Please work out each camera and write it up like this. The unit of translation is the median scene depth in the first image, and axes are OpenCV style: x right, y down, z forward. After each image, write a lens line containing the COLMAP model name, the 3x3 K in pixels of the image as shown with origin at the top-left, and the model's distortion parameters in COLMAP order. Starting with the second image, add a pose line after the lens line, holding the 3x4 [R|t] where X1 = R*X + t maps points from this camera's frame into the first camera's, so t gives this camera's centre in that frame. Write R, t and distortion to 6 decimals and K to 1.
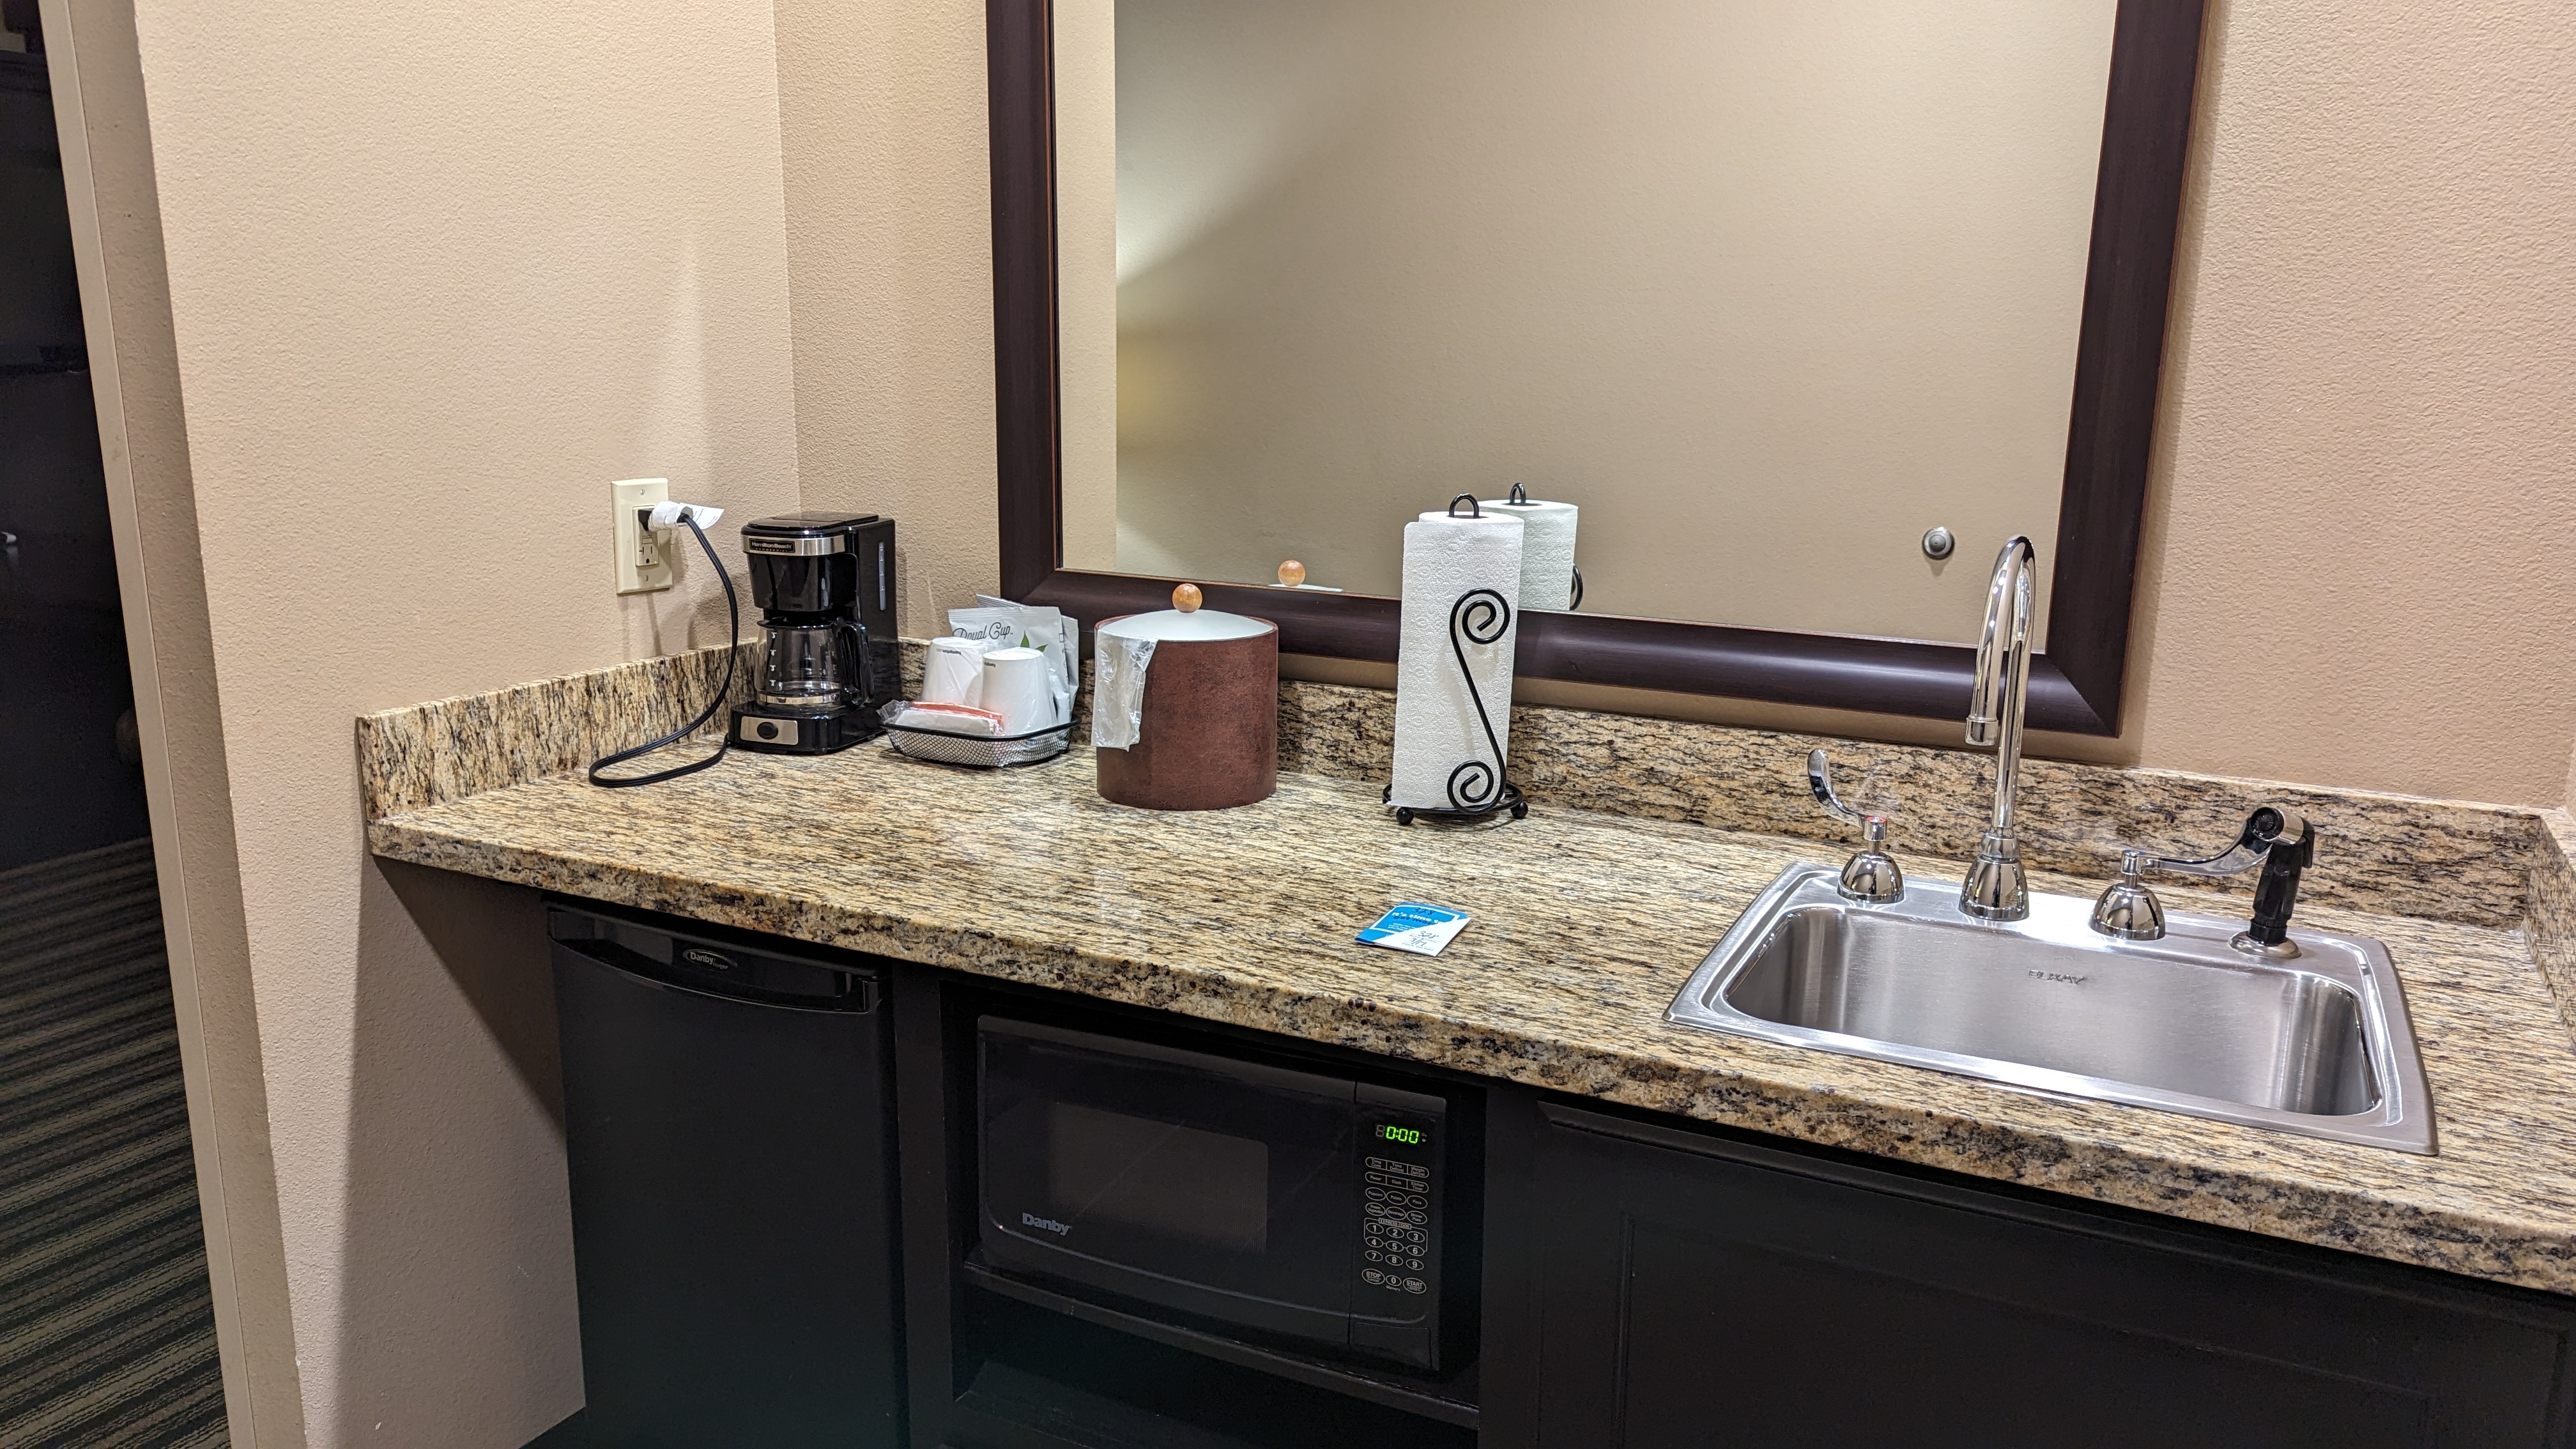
lens RADIAL K [[1854.8, 0, 1293.4], [0, 1854.8, 728.4], [0, 0, 1]] dist [0.035007, -0.008666]
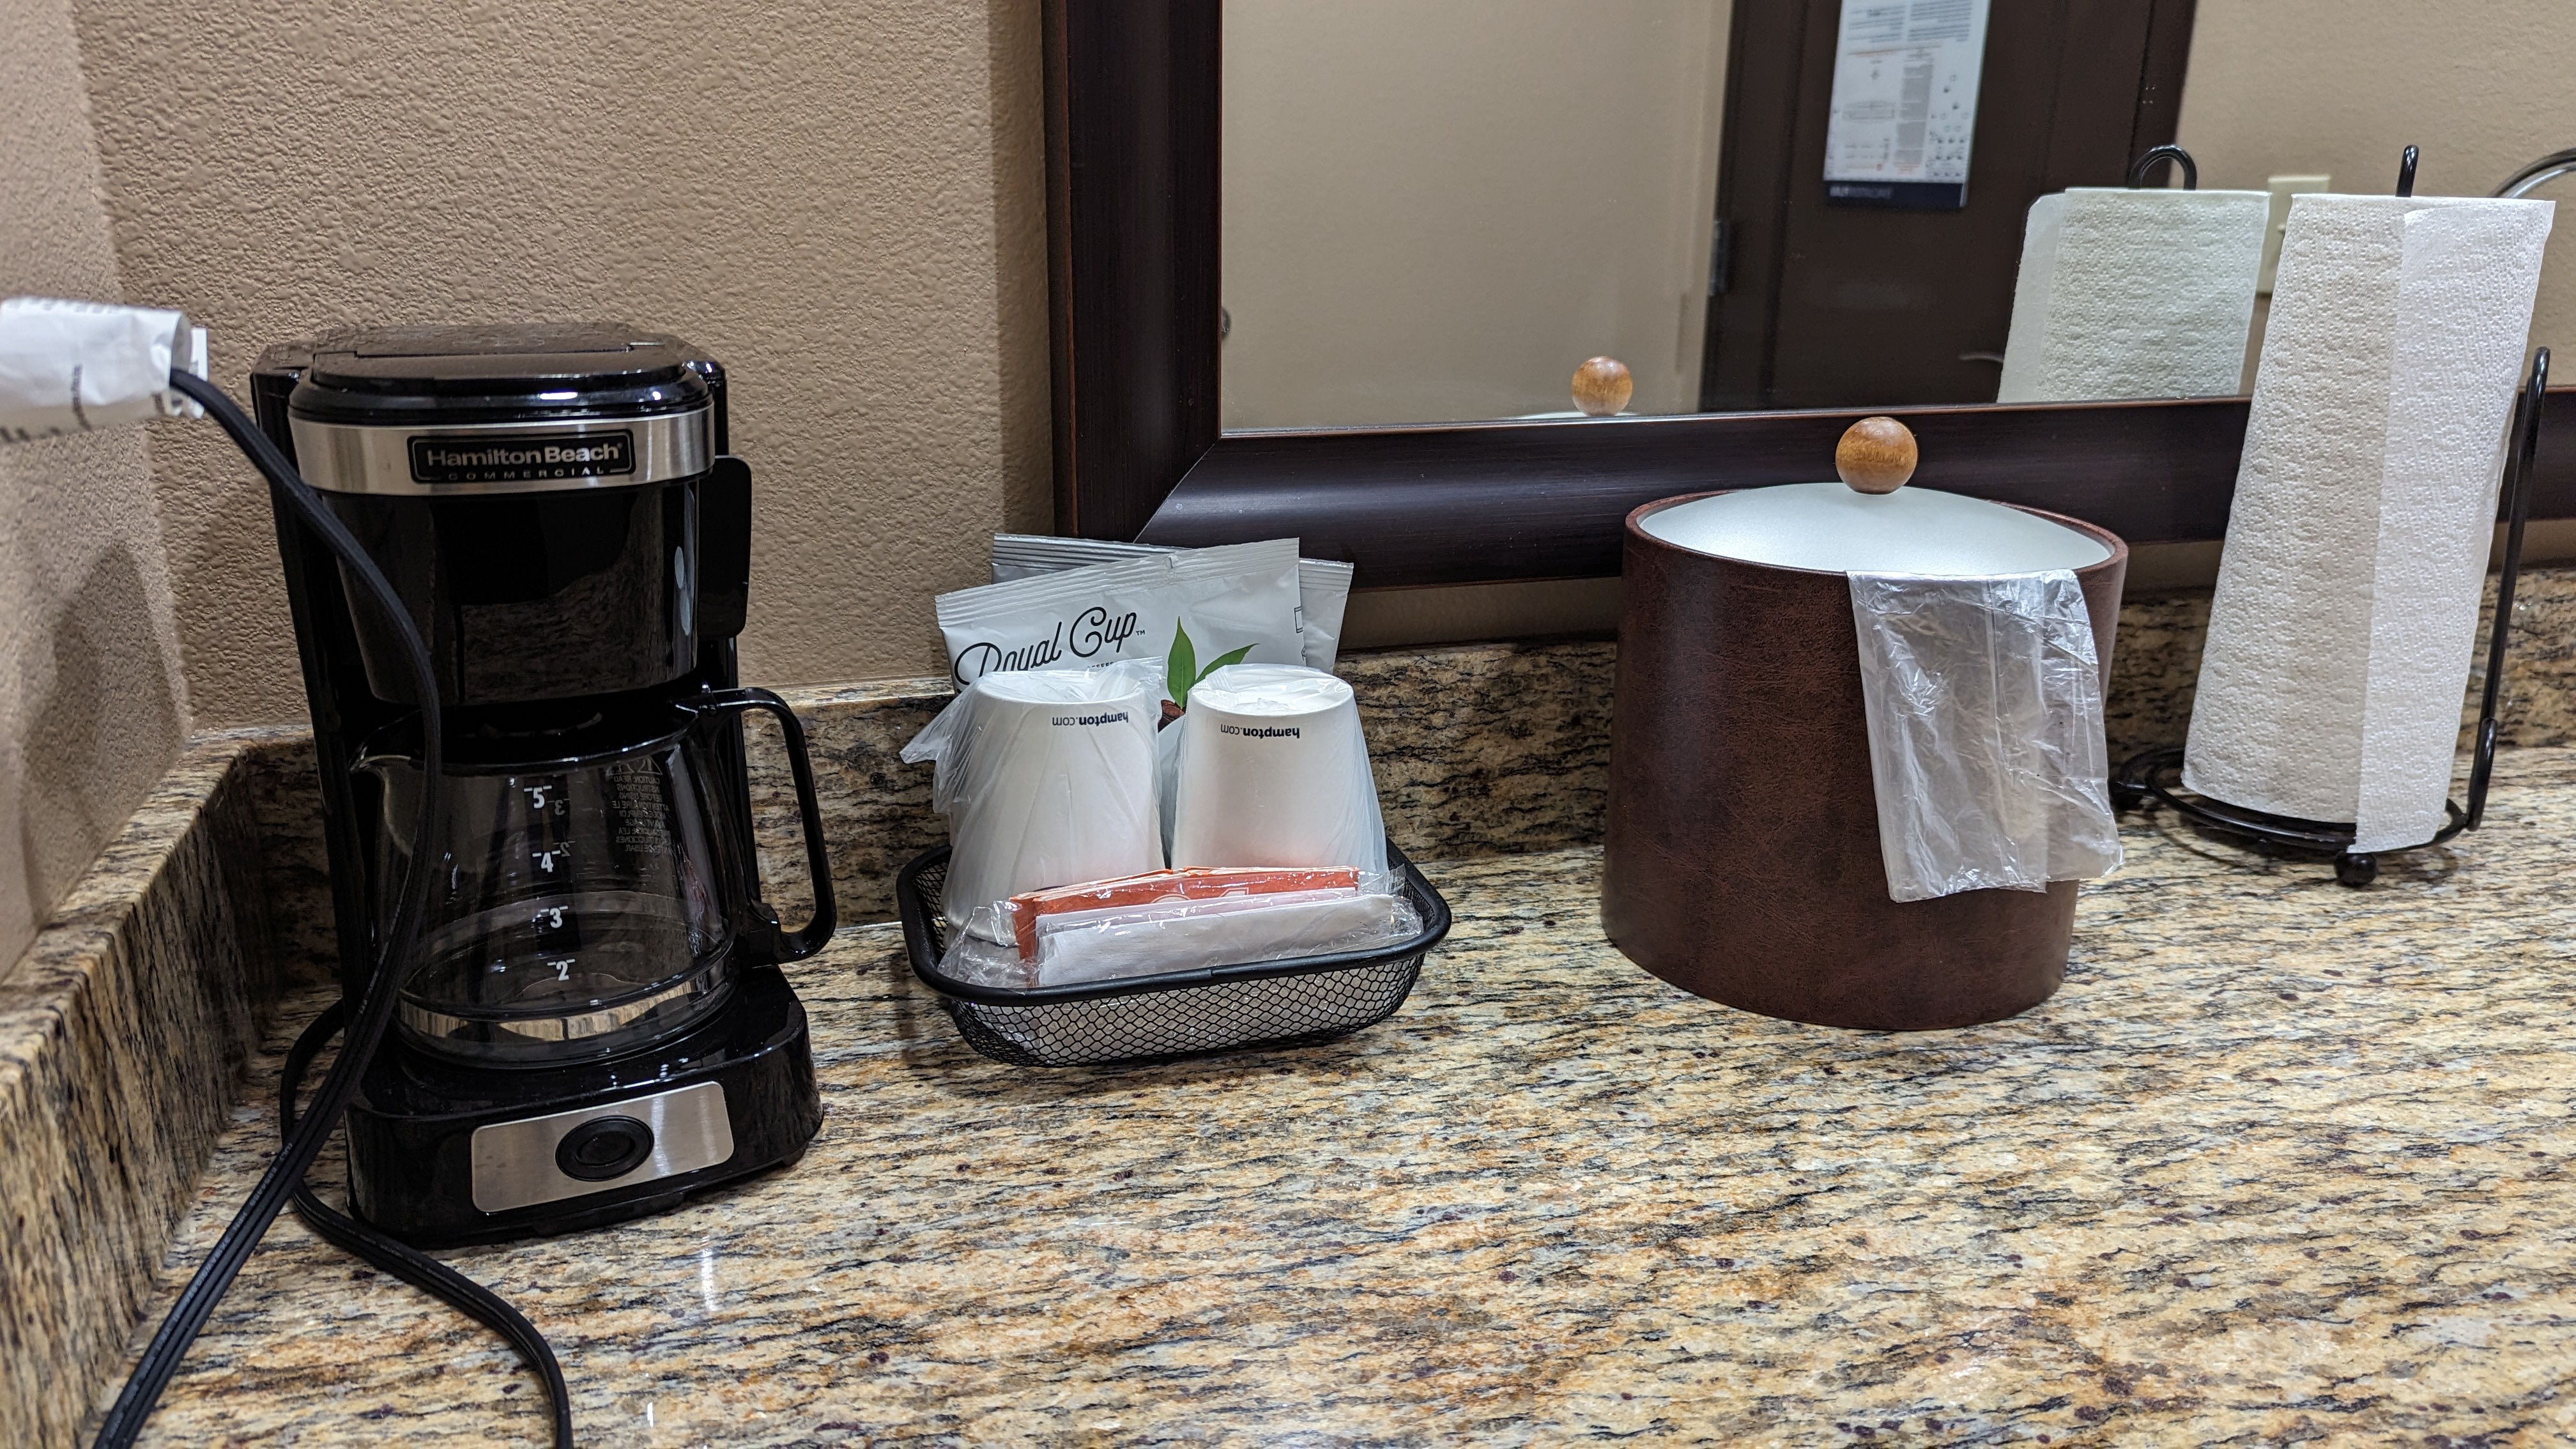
lens RADIAL K [[1854.8, 0, 1283.4], [0, 1854.8, 727.5], [0, 0, 1]] dist [0.035007, -0.008666]
pose [[0.720955, -0.210231, 0.660323, -0.403854], [0.149784, 0.977622, 0.147714, -0.089240], [-0.676601, -0.007589, 0.736311, 0.787005]]
